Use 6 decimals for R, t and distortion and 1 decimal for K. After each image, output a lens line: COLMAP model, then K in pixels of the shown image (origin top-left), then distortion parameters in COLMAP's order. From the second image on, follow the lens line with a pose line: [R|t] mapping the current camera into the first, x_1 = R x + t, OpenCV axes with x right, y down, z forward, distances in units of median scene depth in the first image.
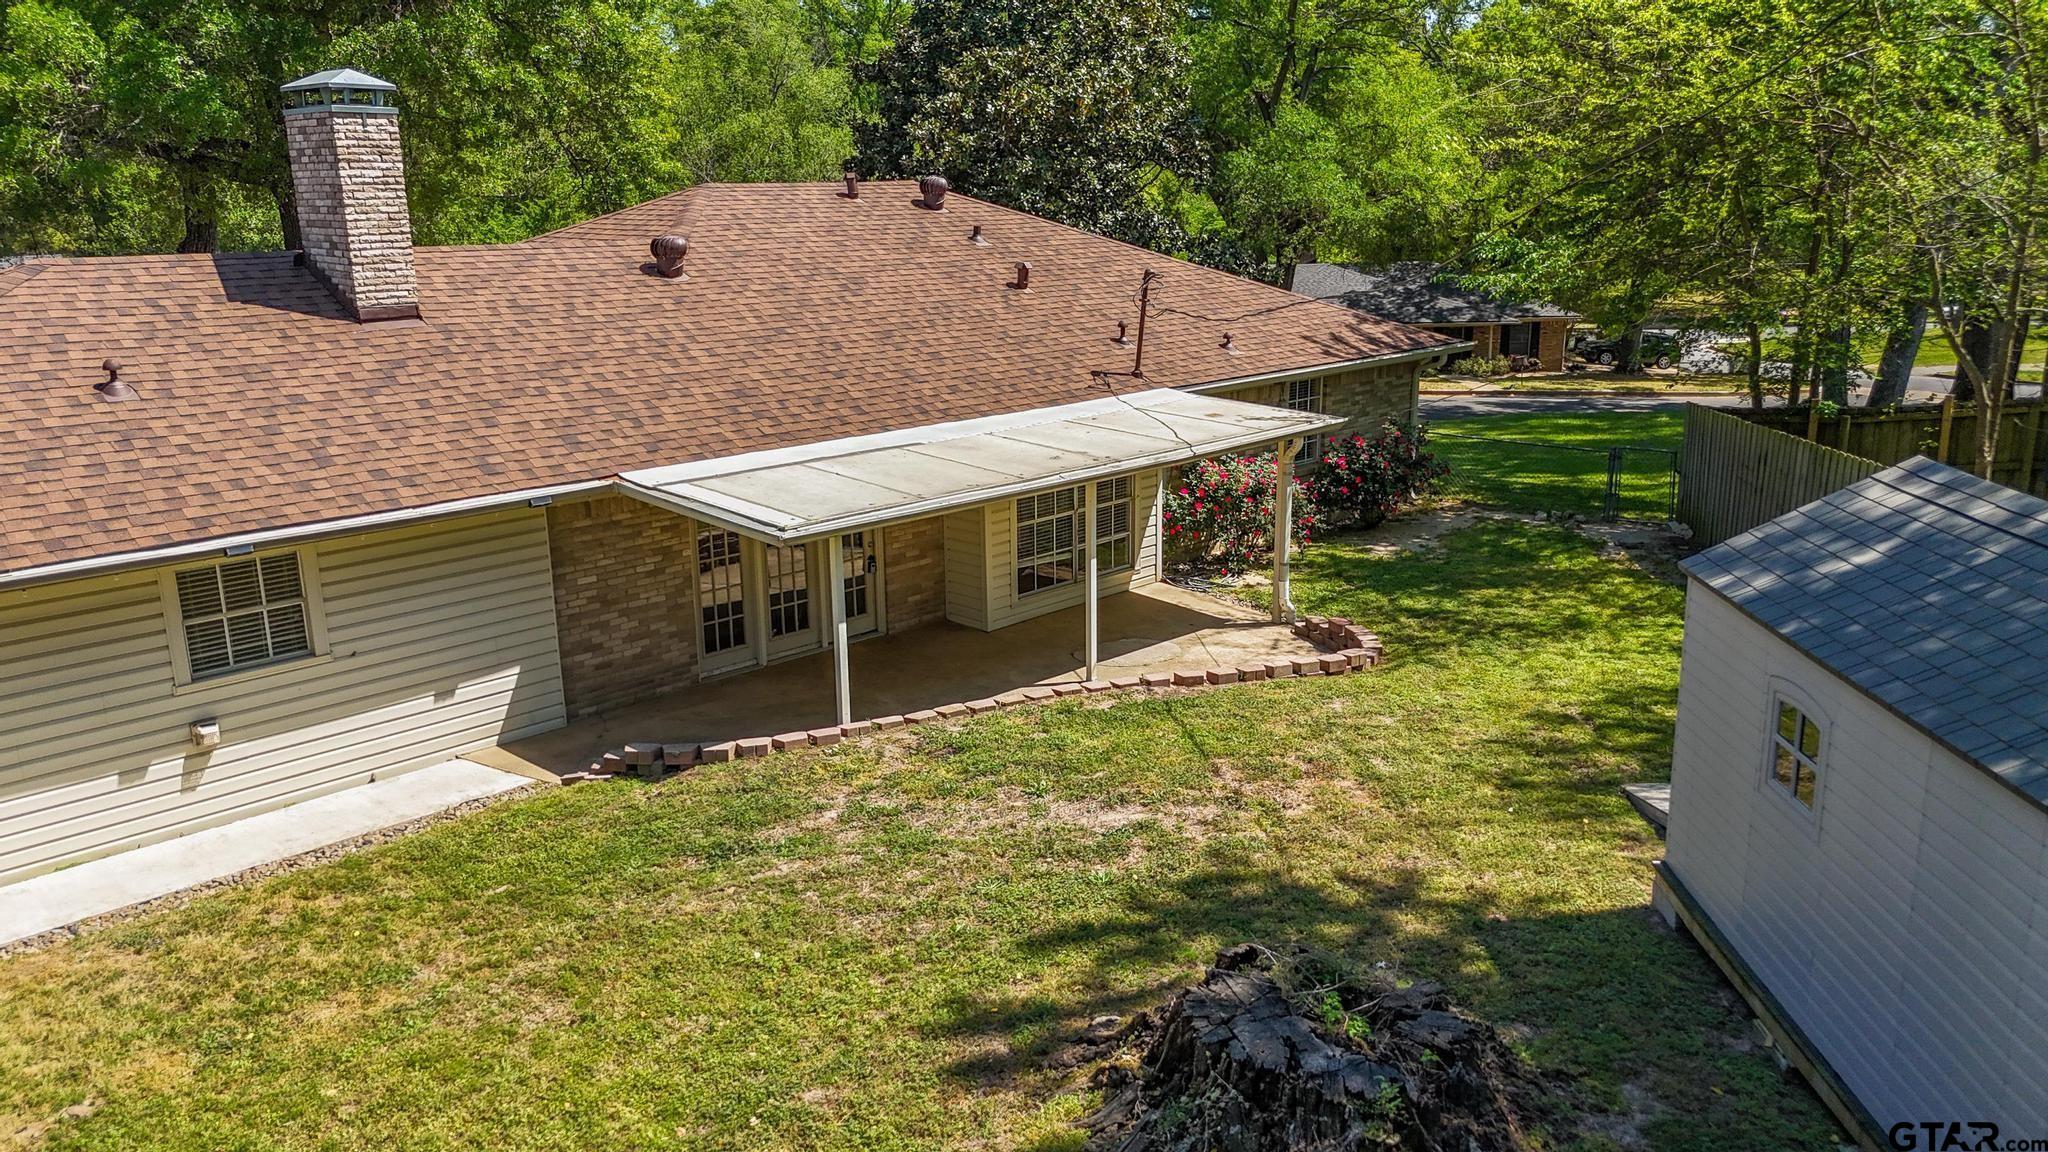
lens RADIAL K [[1501.7, 0, 1020.7], [0, 1501.7, 587.9], [0, 0, 1]] dist [0.099383, -0.145958]
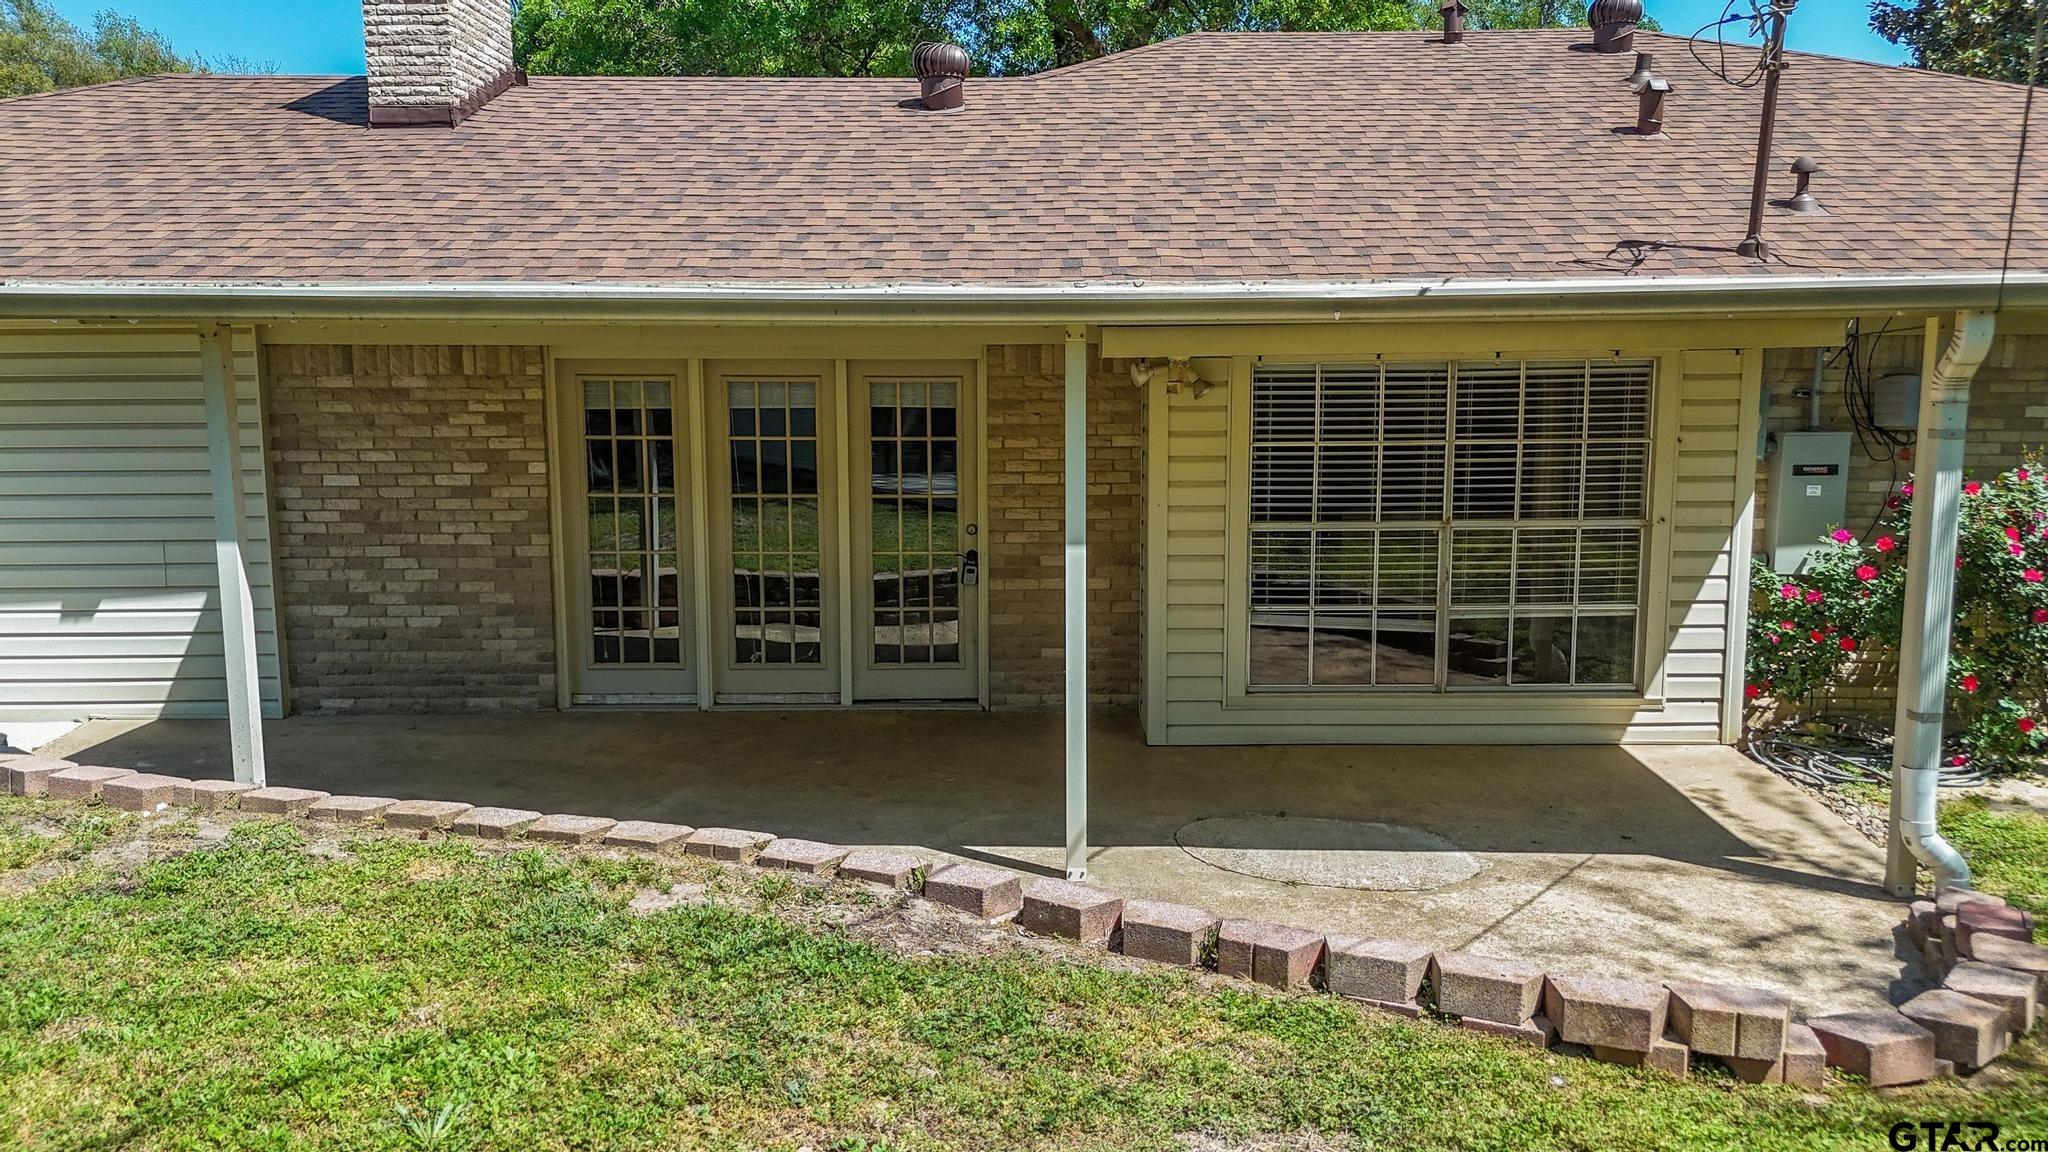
lens RADIAL K [[1501.7, 0, 1020.7], [0, 1501.7, 587.9], [0, 0, 1]] dist [0.099383, -0.145958]
pose [[0.708514, 0.112358, -0.696695, 0.316585], [-0.187980, 0.981623, -0.032859, 0.005473], [0.680200, 0.154246, 0.716615, 0.742662]]
